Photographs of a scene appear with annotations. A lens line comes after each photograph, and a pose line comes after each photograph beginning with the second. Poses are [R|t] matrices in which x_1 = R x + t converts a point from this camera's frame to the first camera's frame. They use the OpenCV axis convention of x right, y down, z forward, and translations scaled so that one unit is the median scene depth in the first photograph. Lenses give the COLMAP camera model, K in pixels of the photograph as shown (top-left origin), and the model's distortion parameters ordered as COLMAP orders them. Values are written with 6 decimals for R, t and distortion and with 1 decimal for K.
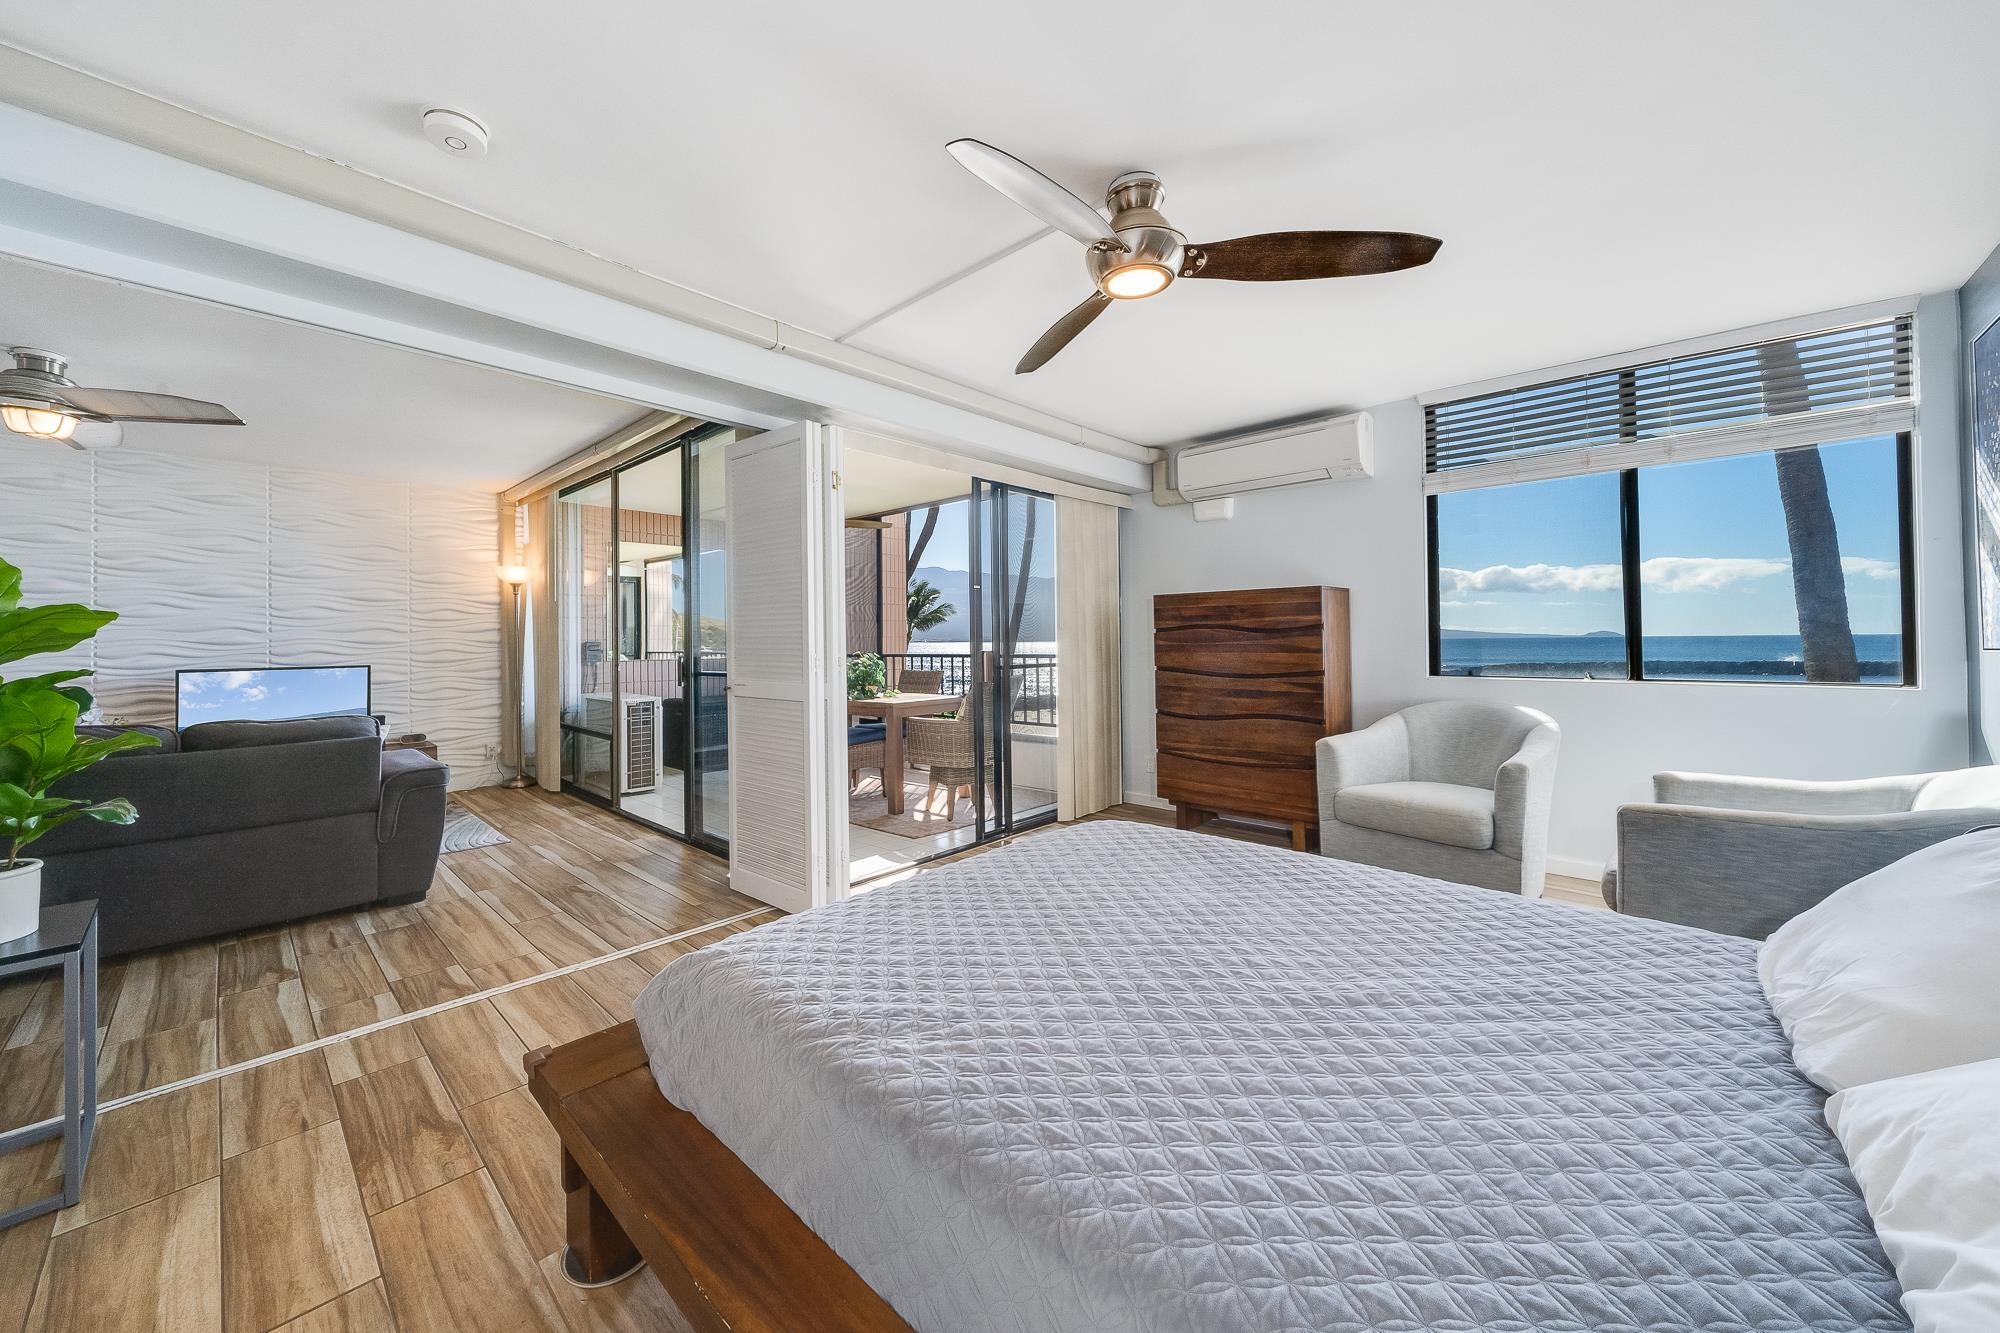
lens RADIAL K [[751.1, 0, 949.6], [0, 751.1, 632.1], [0, 0, 1]] dist [-0.003021, -0.000218]
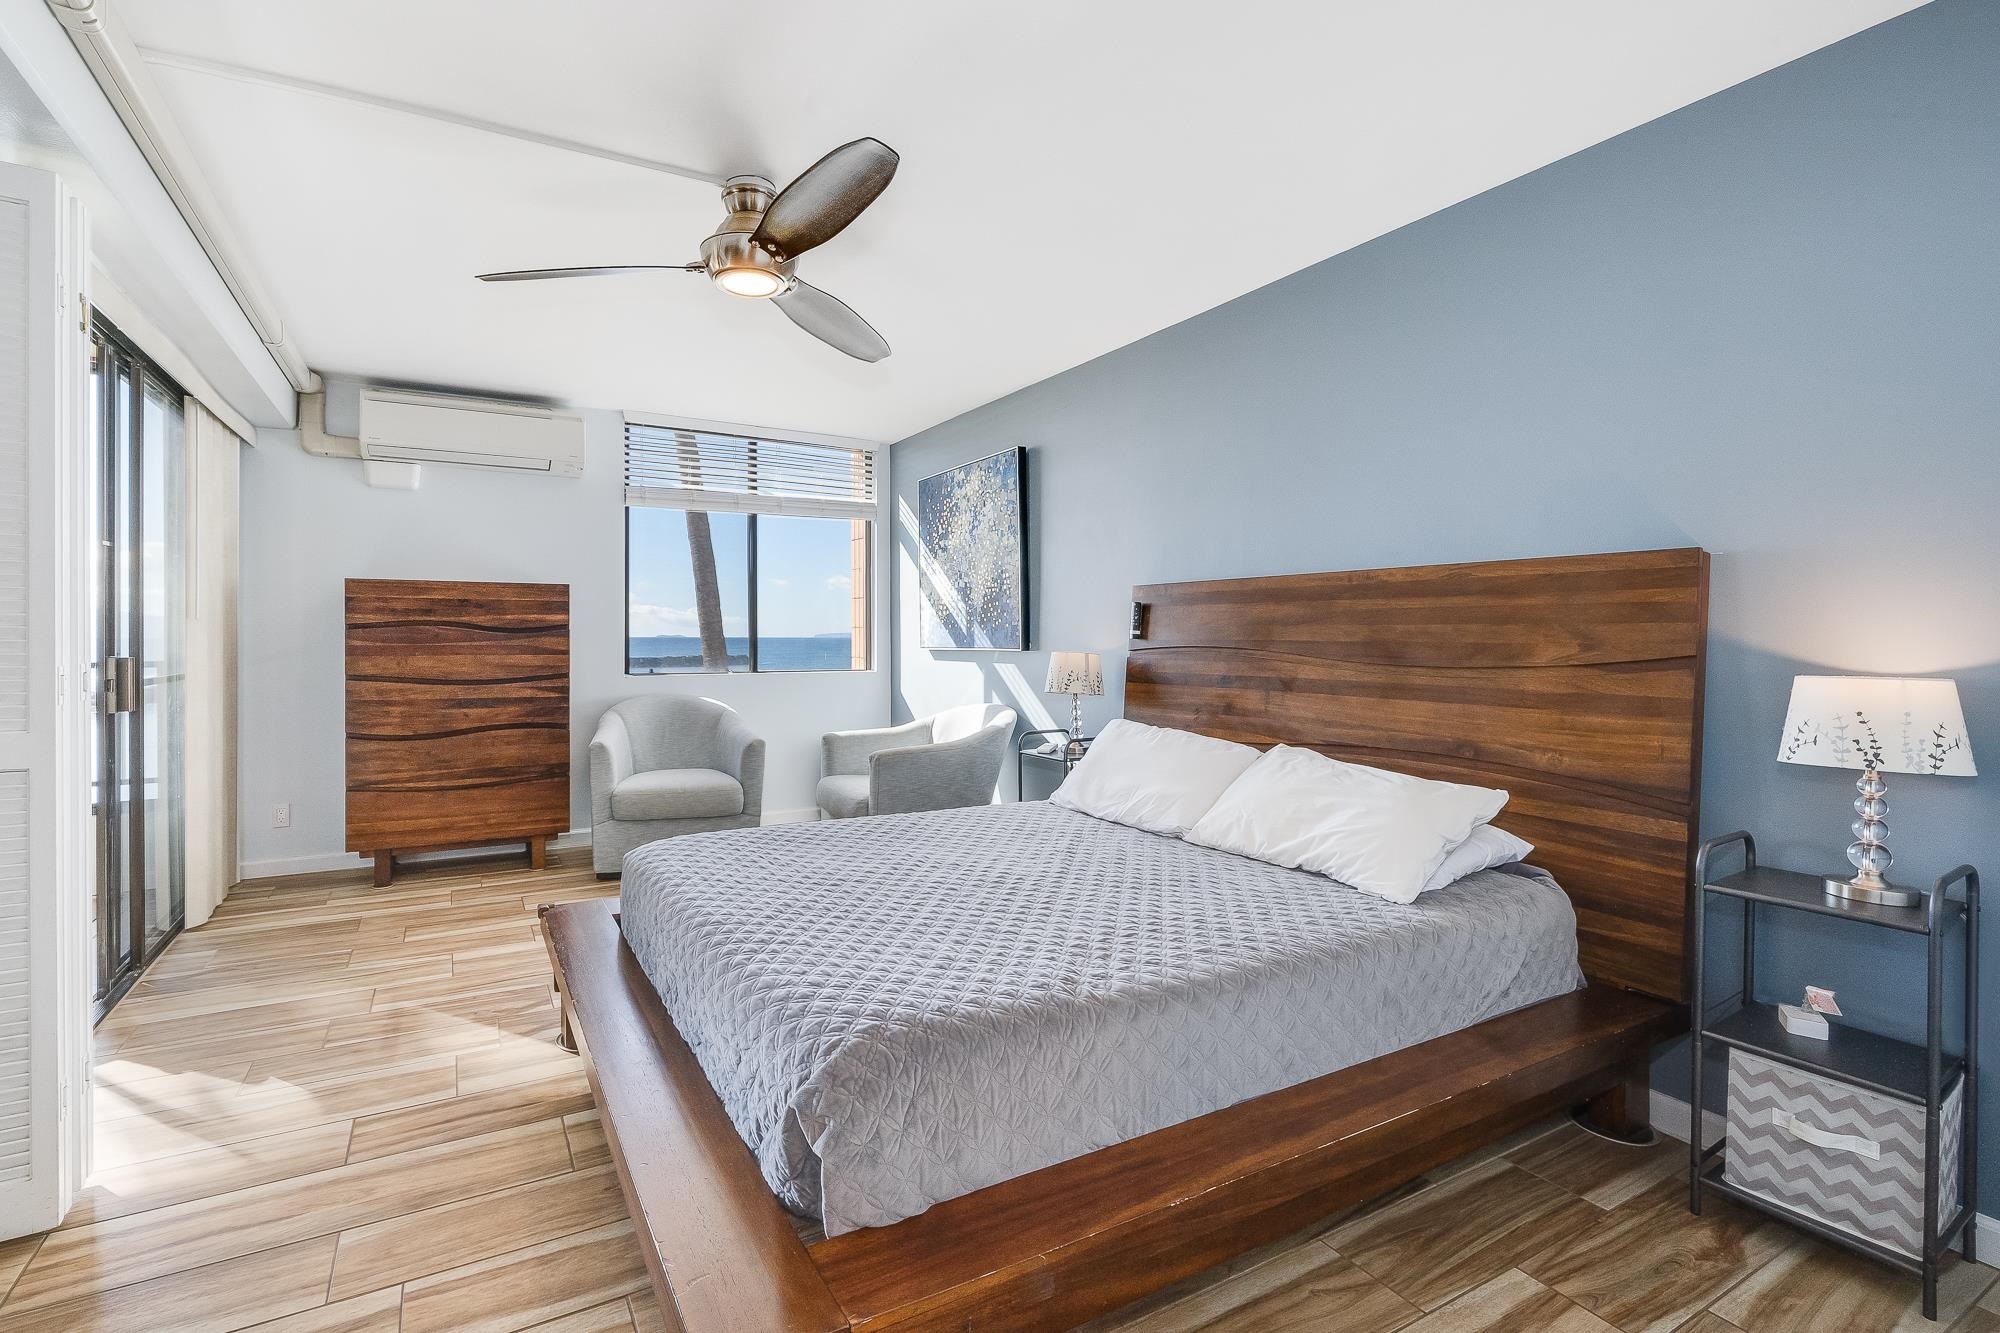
lens RADIAL K [[859.1, 0, 923.9], [0, 859.1, 627.3], [0, 0, 1]] dist [-0.002468, -0.000525]
pose [[0.290490, 0.016974, 0.956728, -0.399750], [-0.017283, 0.999773, -0.012490, -0.000951], [-0.956722, -0.012907, 0.290717, 0.230412]]
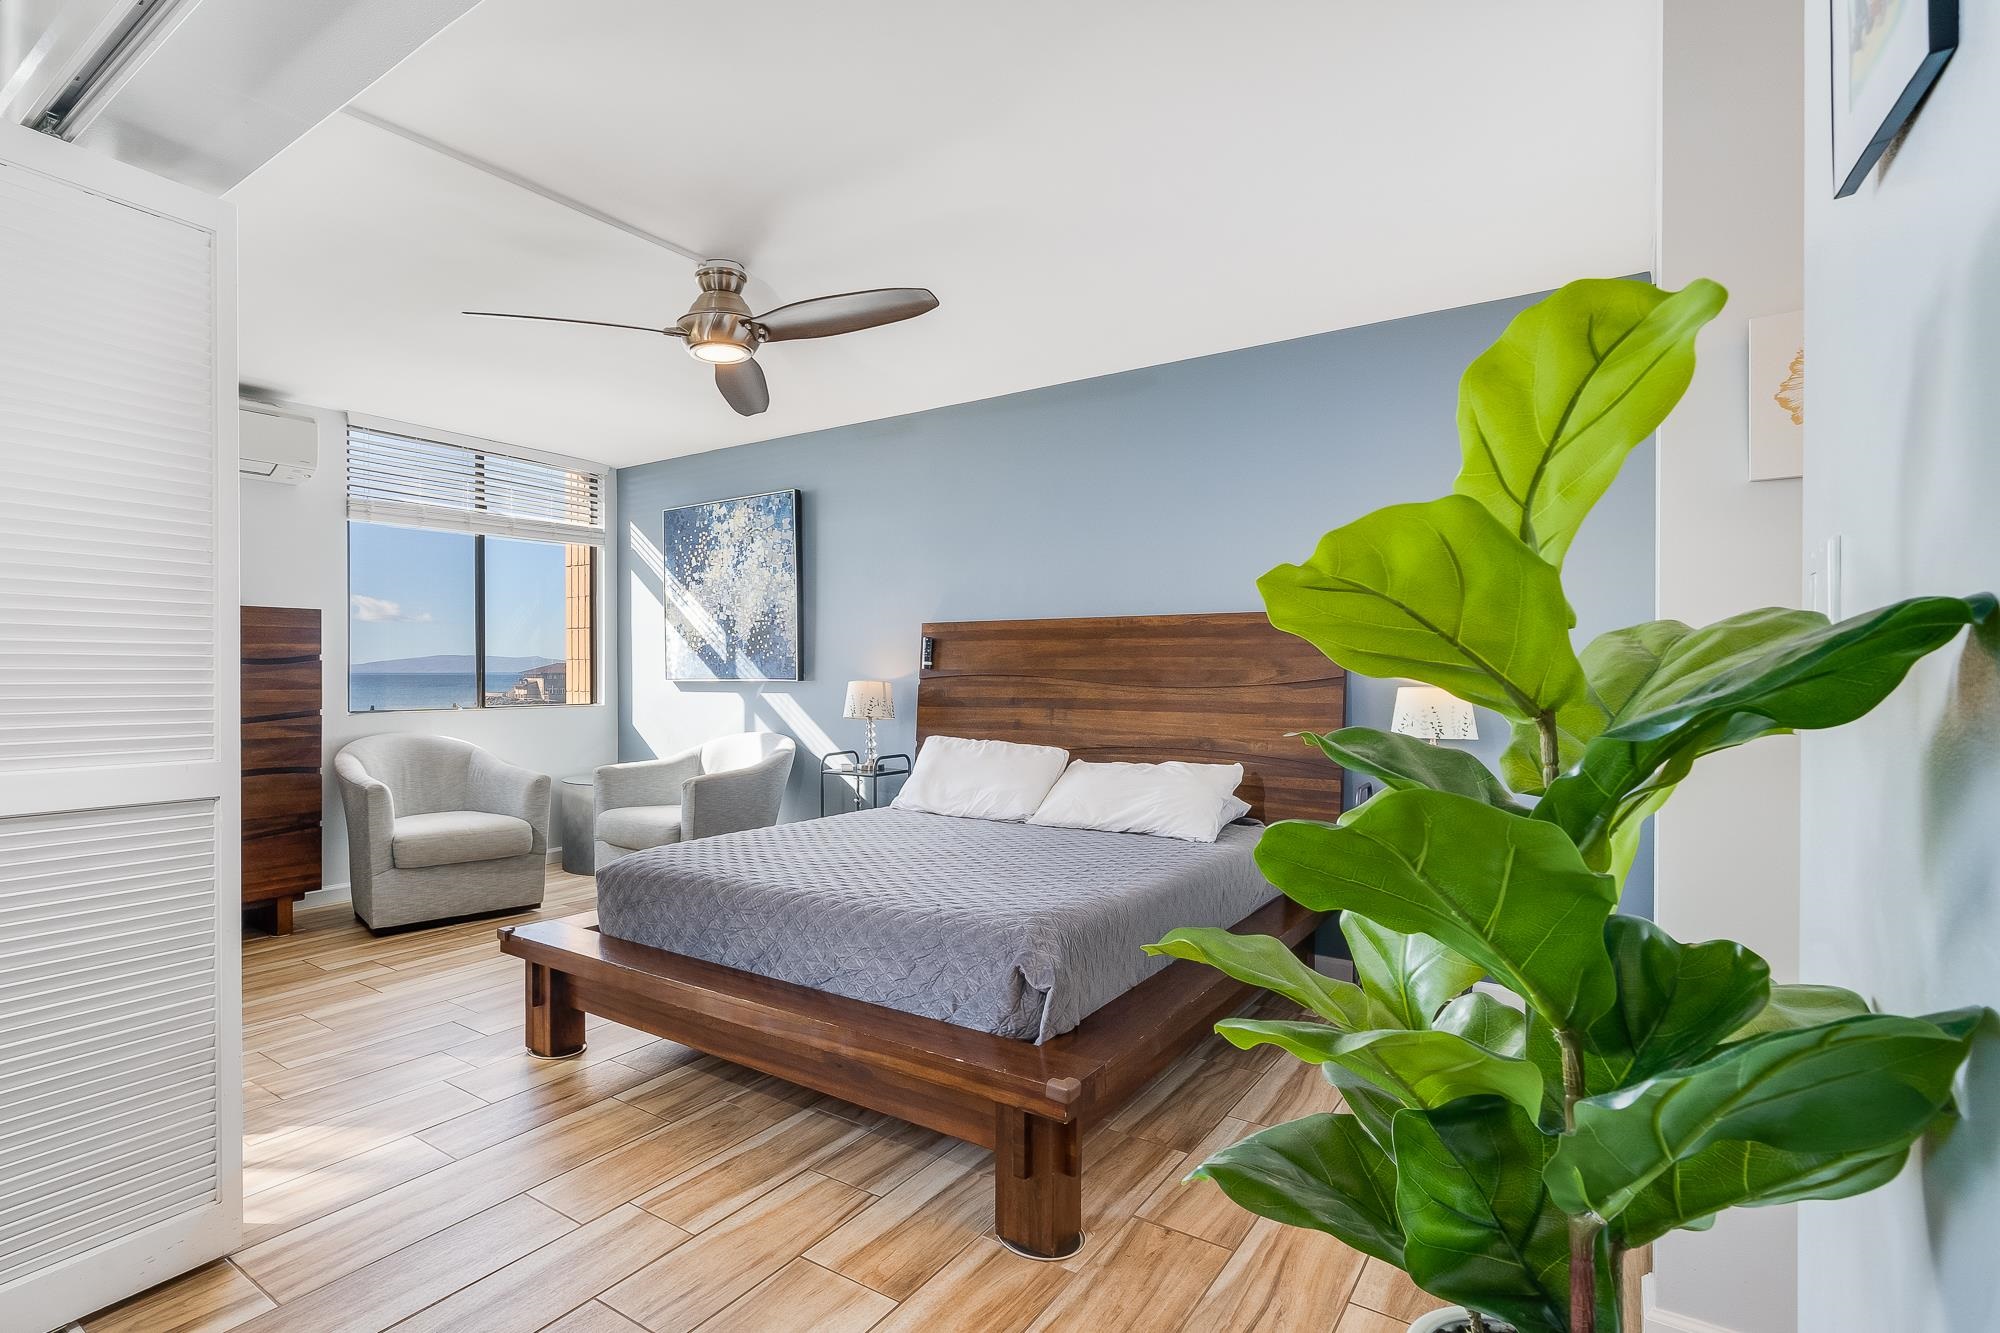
lens RADIAL K [[965.3, 0, 860.4], [0, 965.3, 667.3], [0, 0, 1]] dist [0.001774, 0.000089]
pose [[-0.126625, 0.009169, 0.991908, -0.625259], [-0.011980, 0.999870, -0.010772, 0.007569], [-0.991878, -0.013247, -0.126499, 0.500510]]
